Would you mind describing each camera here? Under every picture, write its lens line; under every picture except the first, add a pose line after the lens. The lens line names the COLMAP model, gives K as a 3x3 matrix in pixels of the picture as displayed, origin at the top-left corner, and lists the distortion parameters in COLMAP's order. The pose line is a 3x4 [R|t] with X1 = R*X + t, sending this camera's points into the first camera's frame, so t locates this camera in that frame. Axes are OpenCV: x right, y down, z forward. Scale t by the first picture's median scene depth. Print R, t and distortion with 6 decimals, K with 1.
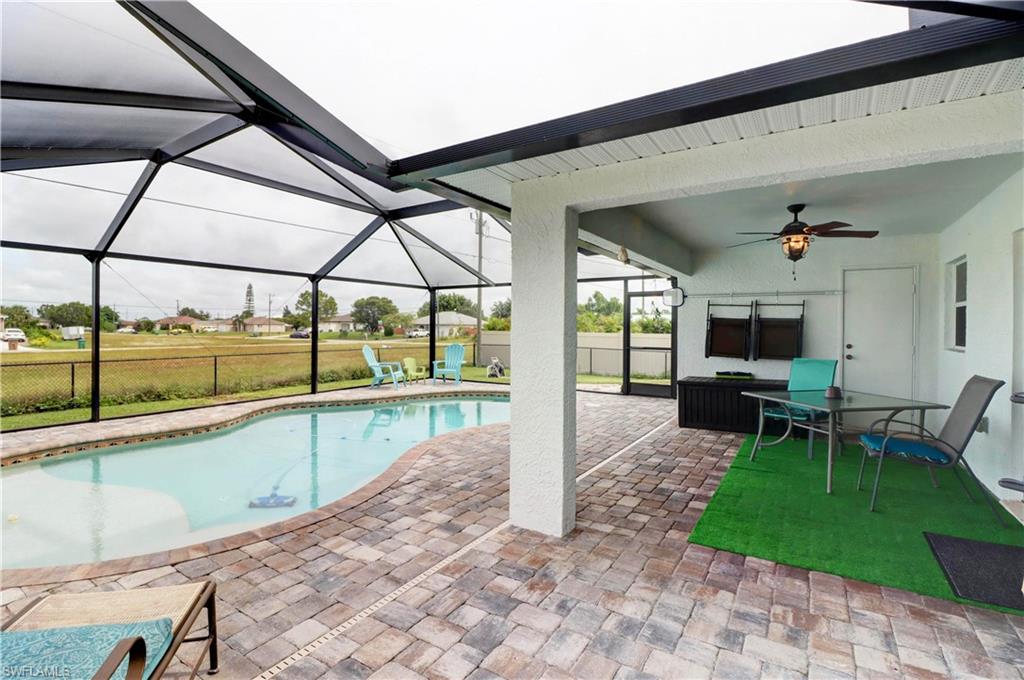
lens RADIAL K [[474.7, 0, 512.3], [0, 474.7, 333.4], [0, 0, 1]] dist [-0.001142, -0.012326]
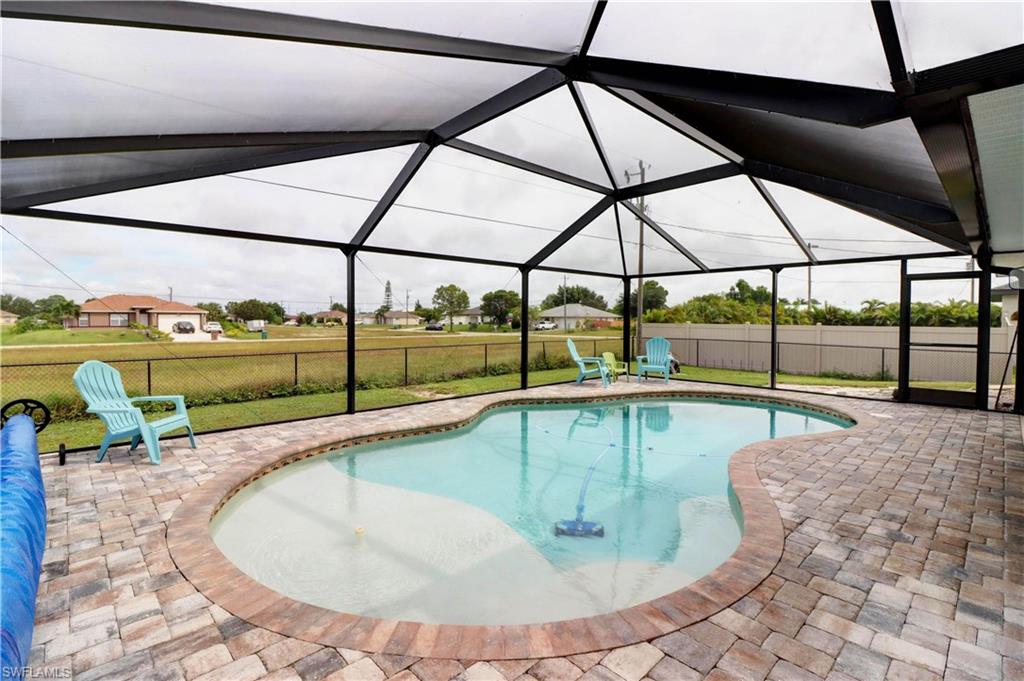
lens RADIAL K [[474.7, 0, 510.4], [0, 474.7, 331.7], [0, 0, 1]] dist [-0.001142, -0.012326]
pose [[0.969793, 0.002464, -0.243918, -0.217352], [0.000580, 0.999923, 0.012407, -0.000795], [0.243929, -0.012174, 0.969717, 0.067547]]
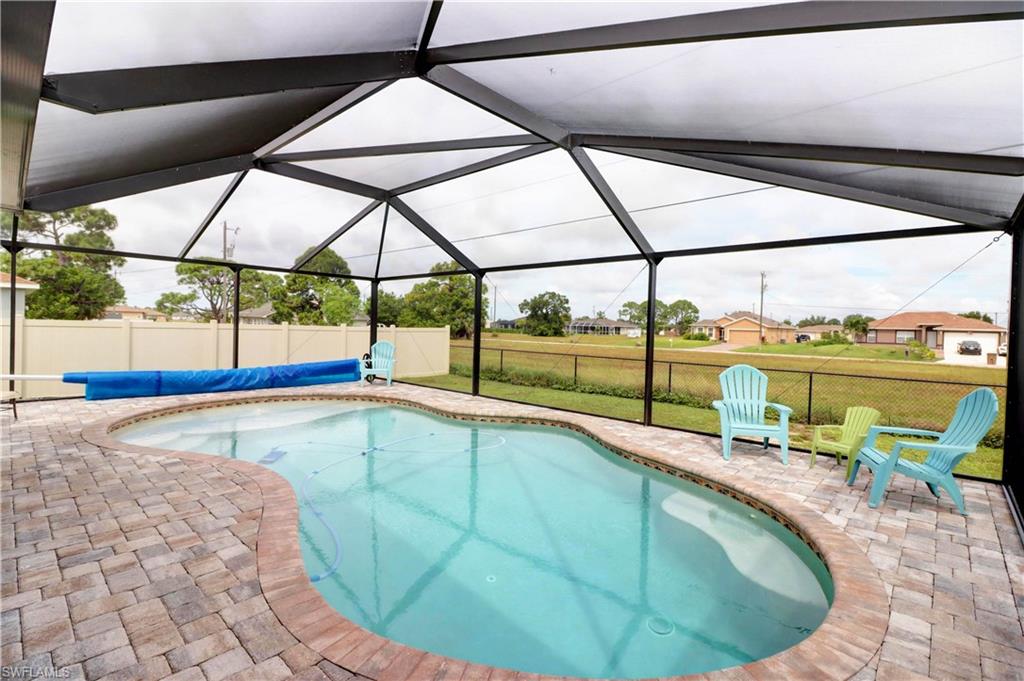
lens RADIAL K [[474.7, 0, 501.3], [0, 474.7, 333.2], [0, 0, 1]] dist [-0.001142, -0.012326]
pose [[-0.189303, 0.001244, -0.981918, 0.304734], [-0.034360, 0.999378, 0.007891, -0.004037], [0.981317, 0.035233, -0.189142, 0.938538]]
